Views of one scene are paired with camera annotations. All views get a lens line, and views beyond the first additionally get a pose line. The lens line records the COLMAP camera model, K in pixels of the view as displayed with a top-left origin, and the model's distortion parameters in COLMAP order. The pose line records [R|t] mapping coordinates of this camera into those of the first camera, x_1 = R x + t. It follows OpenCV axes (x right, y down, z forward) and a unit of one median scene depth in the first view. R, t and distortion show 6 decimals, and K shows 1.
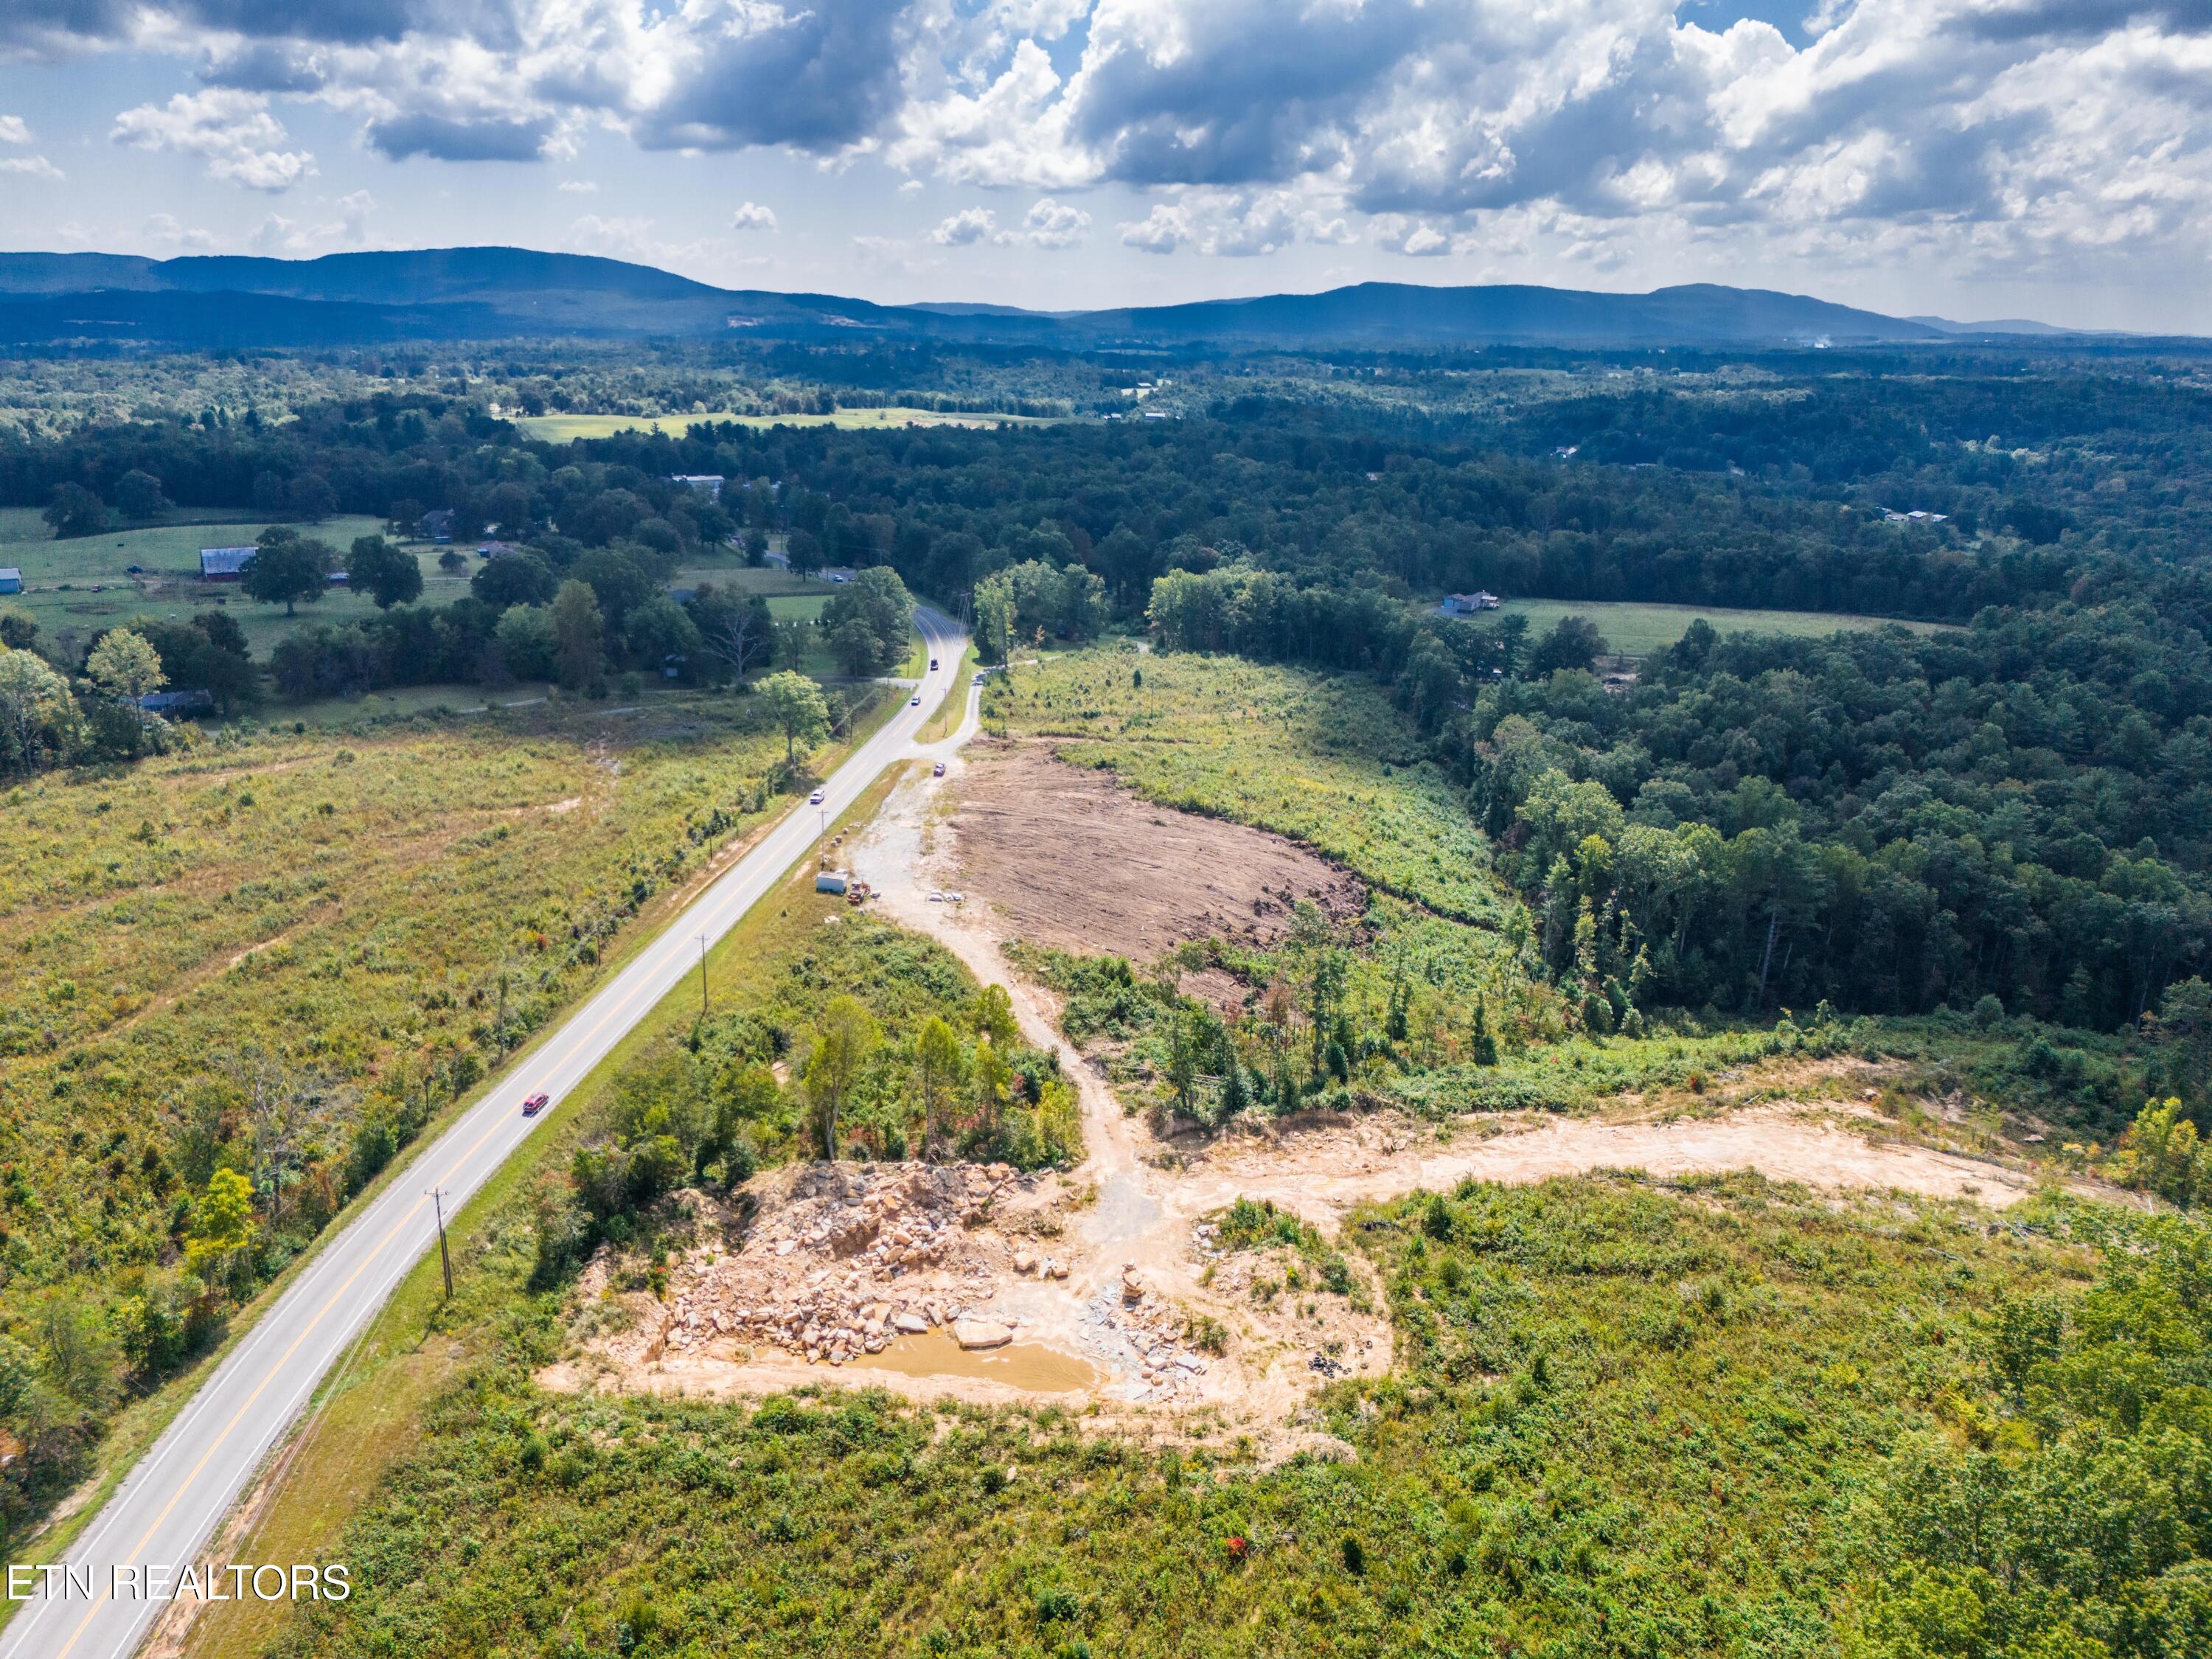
lens RADIAL K [[1628.6, 0, 1106.3], [0, 1628.6, 838.2], [0, 0, 1]] dist [0.050418, -0.047642]
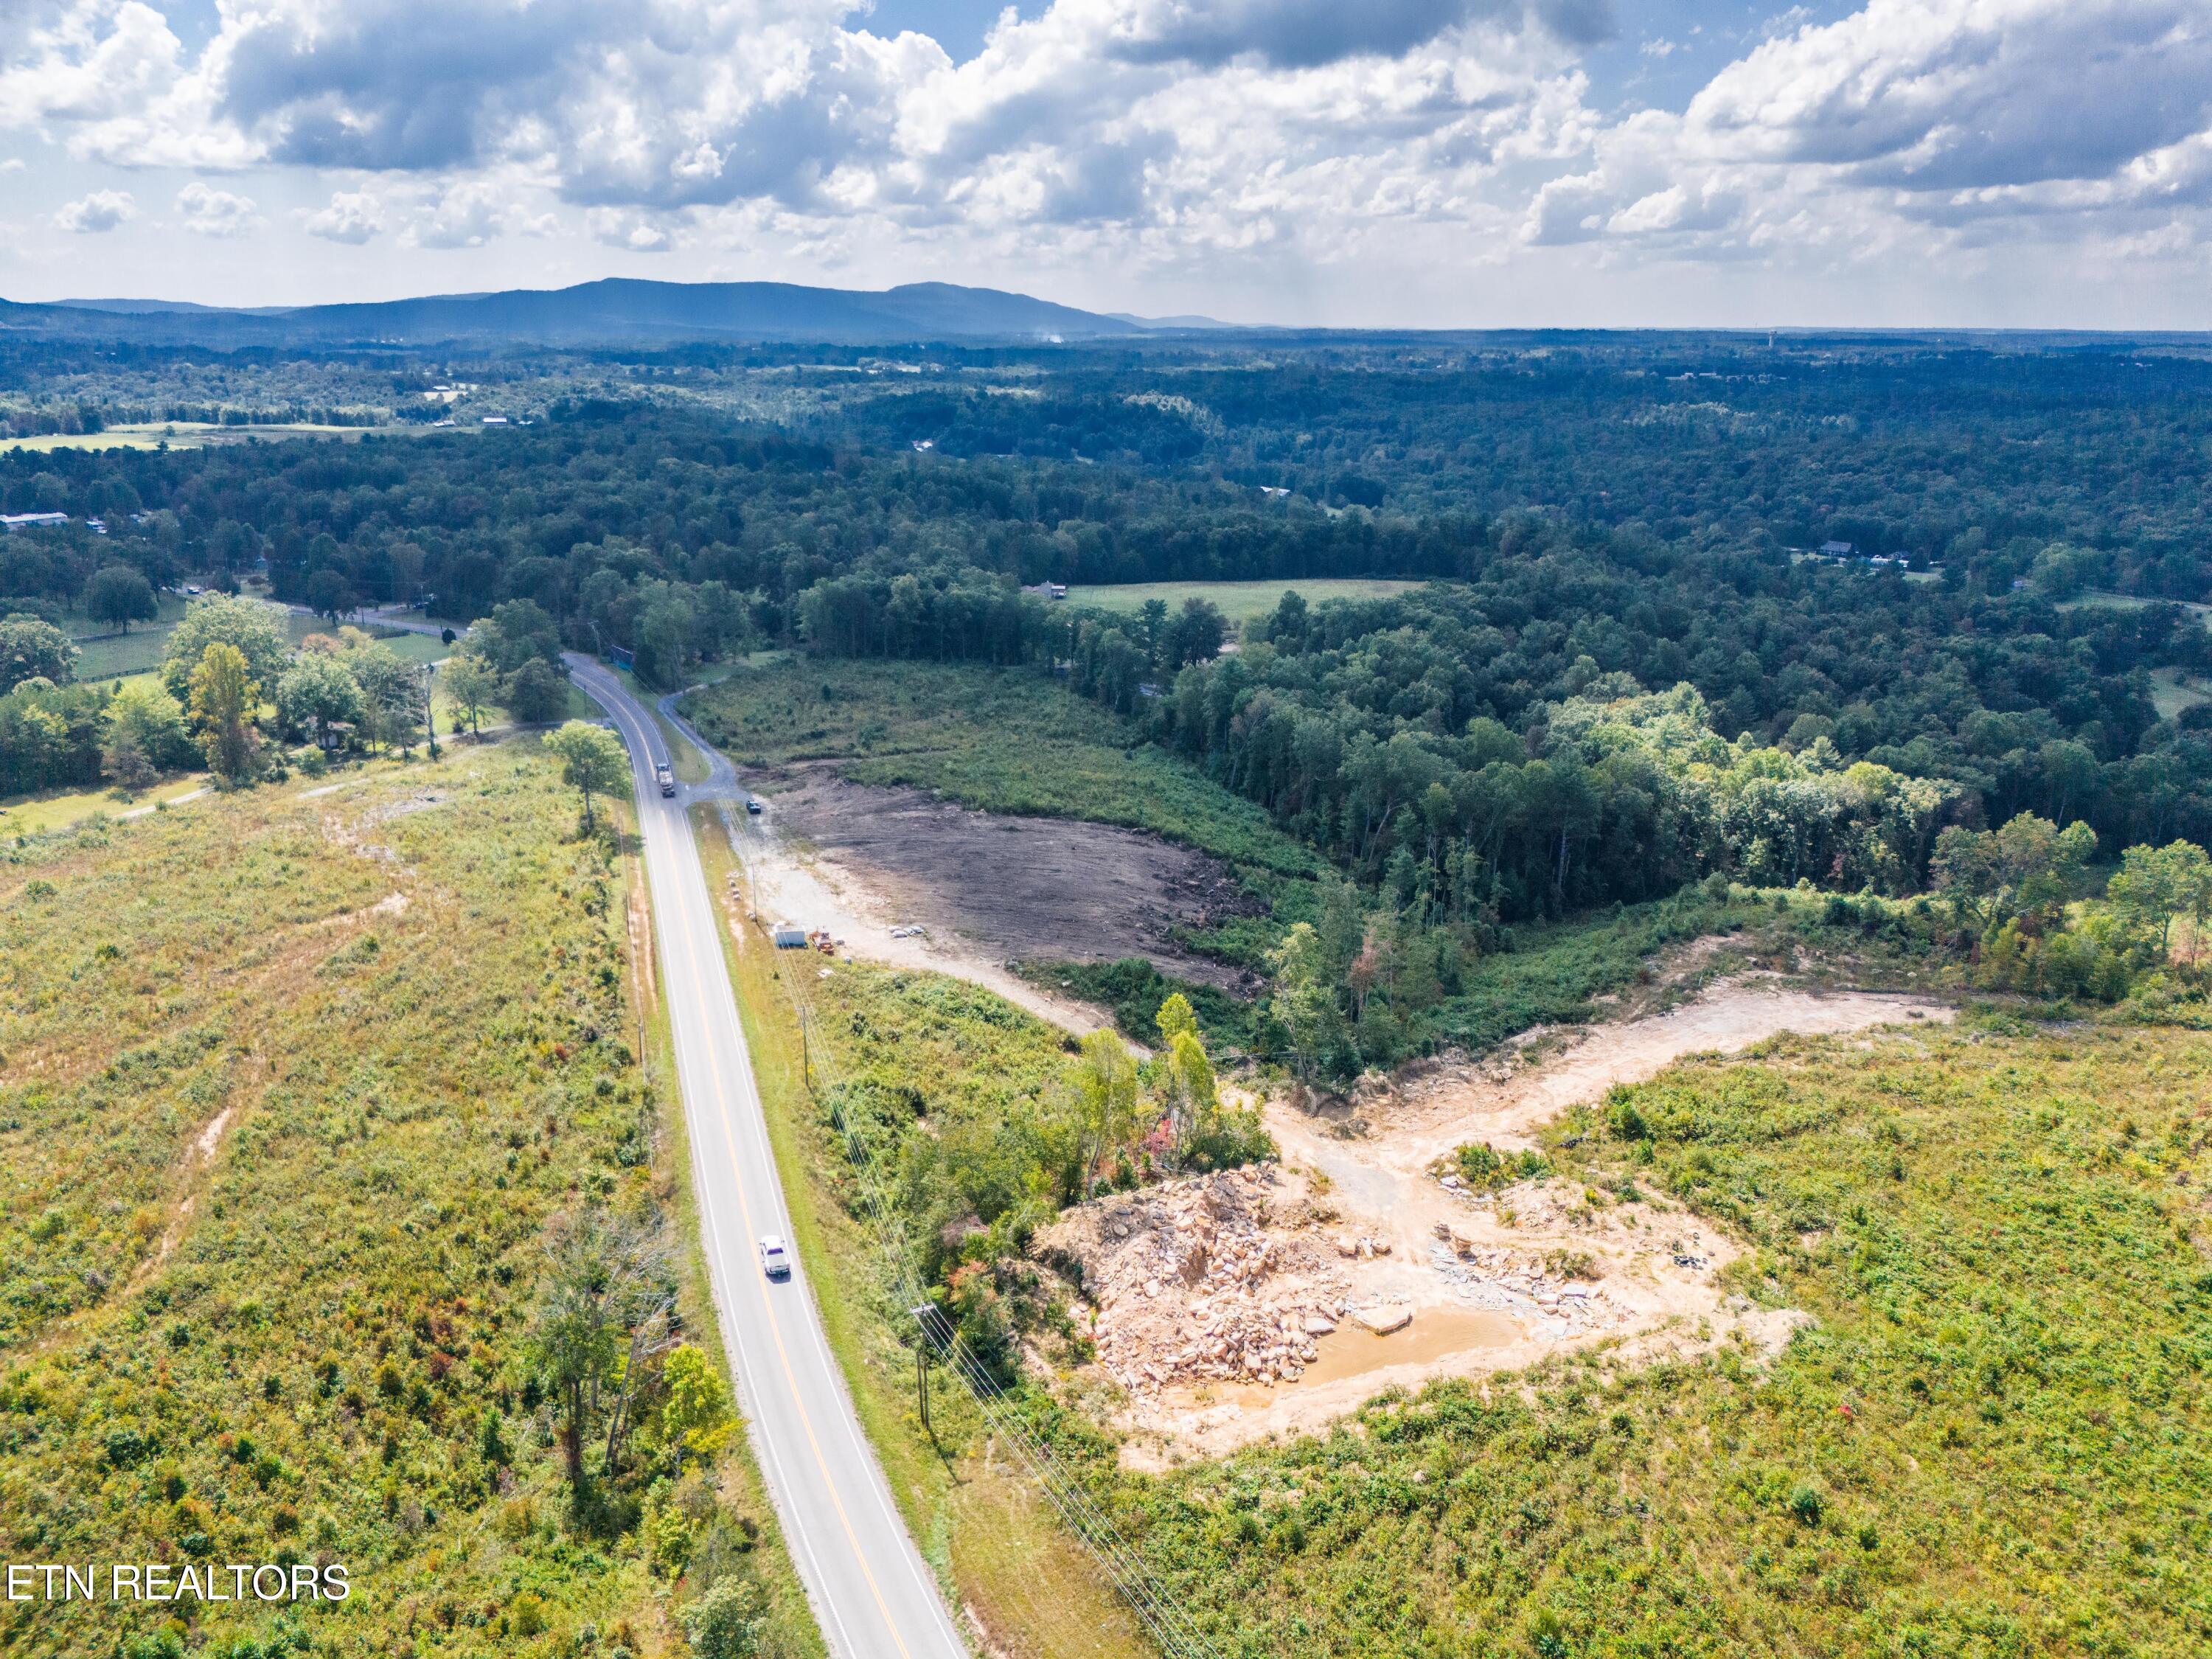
lens RADIAL K [[1628.6, 0, 1105.4], [0, 1628.6, 831.8], [0, 0, 1]] dist [0.050418, -0.047642]
pose [[0.903031, -0.137273, 0.407051, -0.230032], [0.137890, 0.990052, 0.027978, -0.019920], [-0.406843, 0.030863, 0.912977, 0.045193]]
